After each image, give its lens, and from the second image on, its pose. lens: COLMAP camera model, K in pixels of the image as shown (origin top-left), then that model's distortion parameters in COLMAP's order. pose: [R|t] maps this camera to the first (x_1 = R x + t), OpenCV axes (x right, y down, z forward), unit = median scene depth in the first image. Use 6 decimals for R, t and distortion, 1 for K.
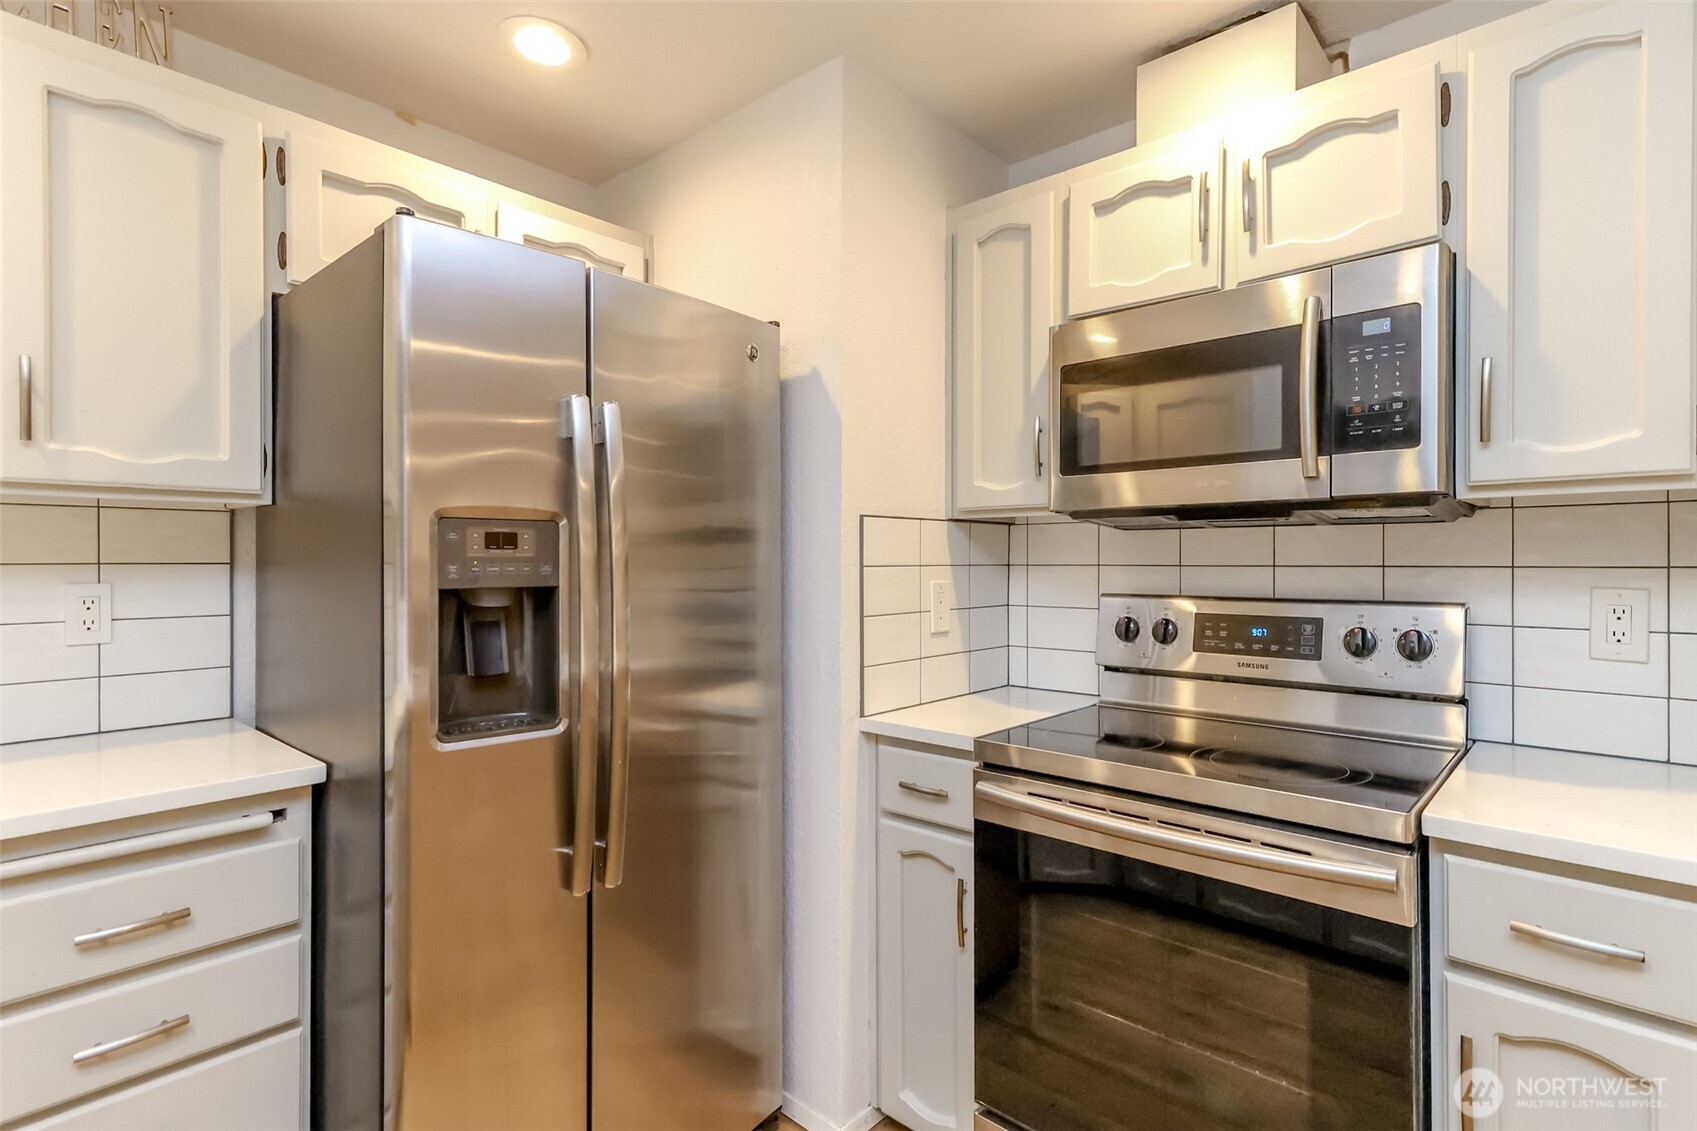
lens RADIAL K [[829.6, 0, 864.4], [0, 829.6, 563.3], [0, 0, 1]] dist [0.020286, -0.000060]
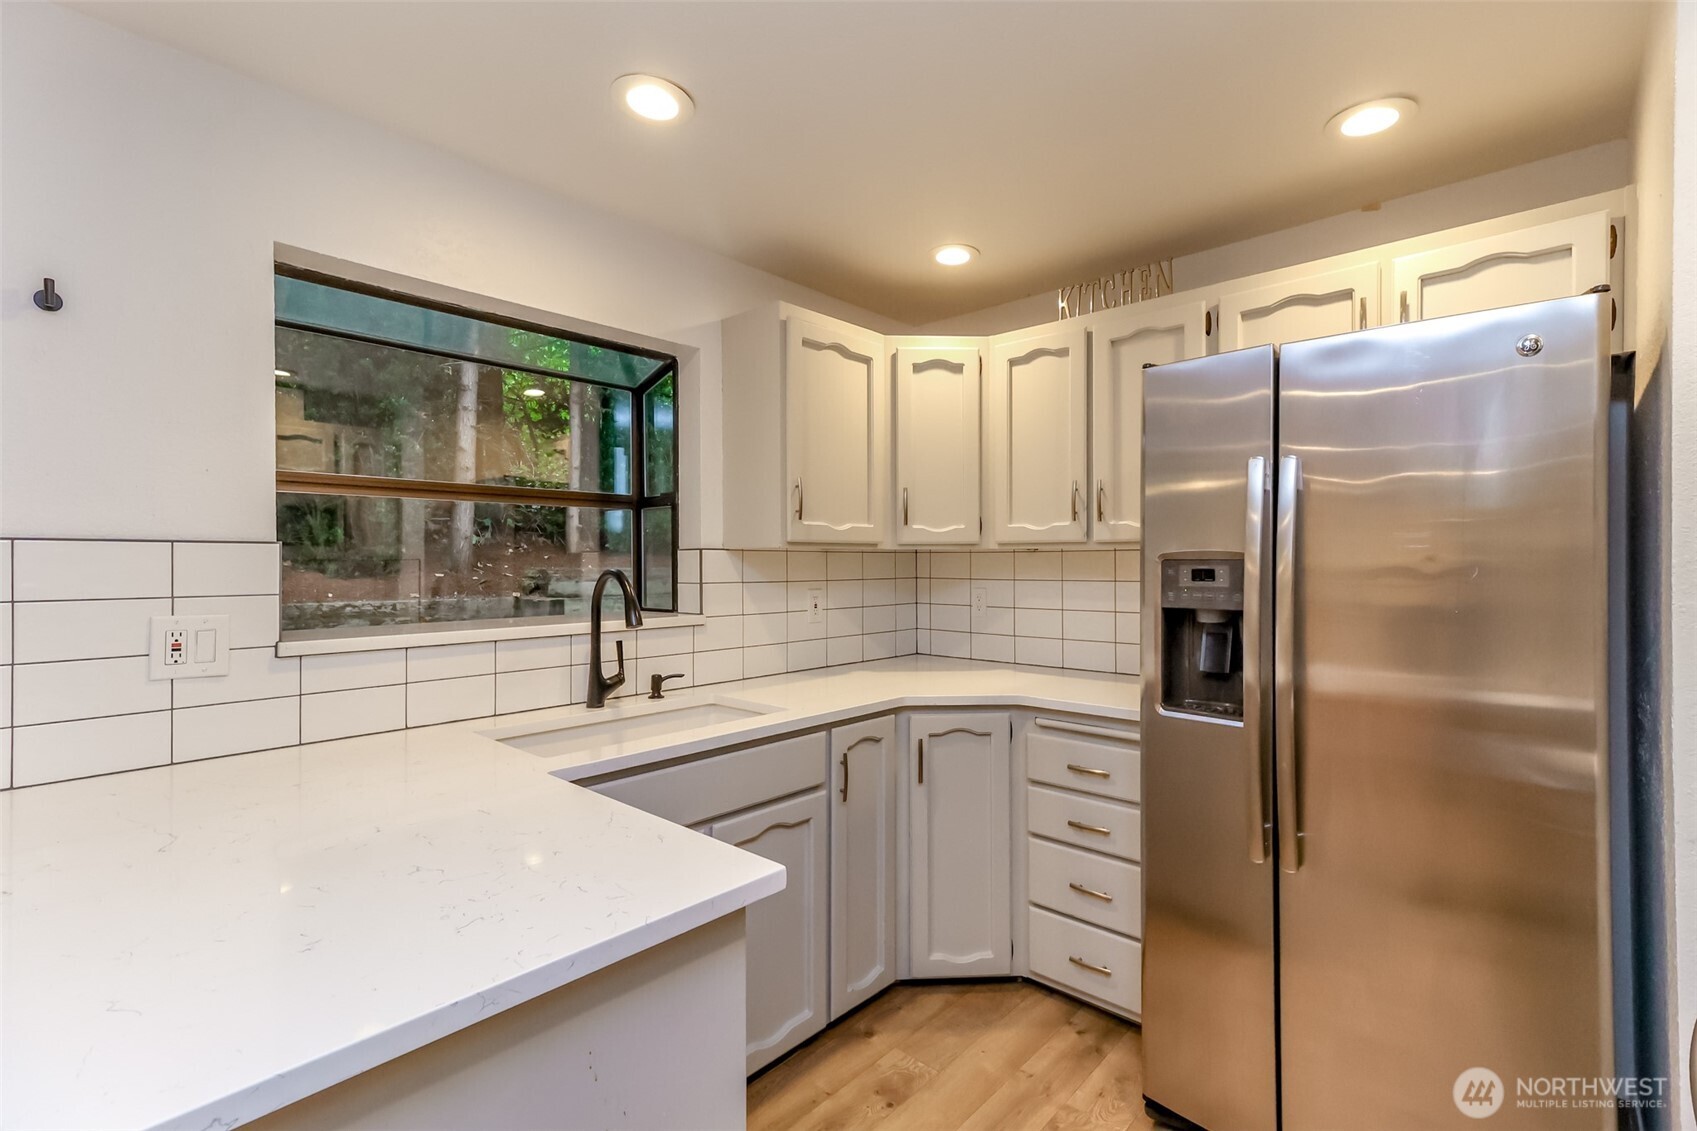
lens RADIAL K [[772.6, 0, 862.2], [0, 772.6, 559.4], [0, 0, 1]] dist [0.017696, 0.000848]
pose [[0.000247, -0.004495, -0.999990, 0.723105], [-0.003061, 0.999985, -0.004496, -0.039206], [0.999995, 0.003062, 0.000233, 0.378730]]
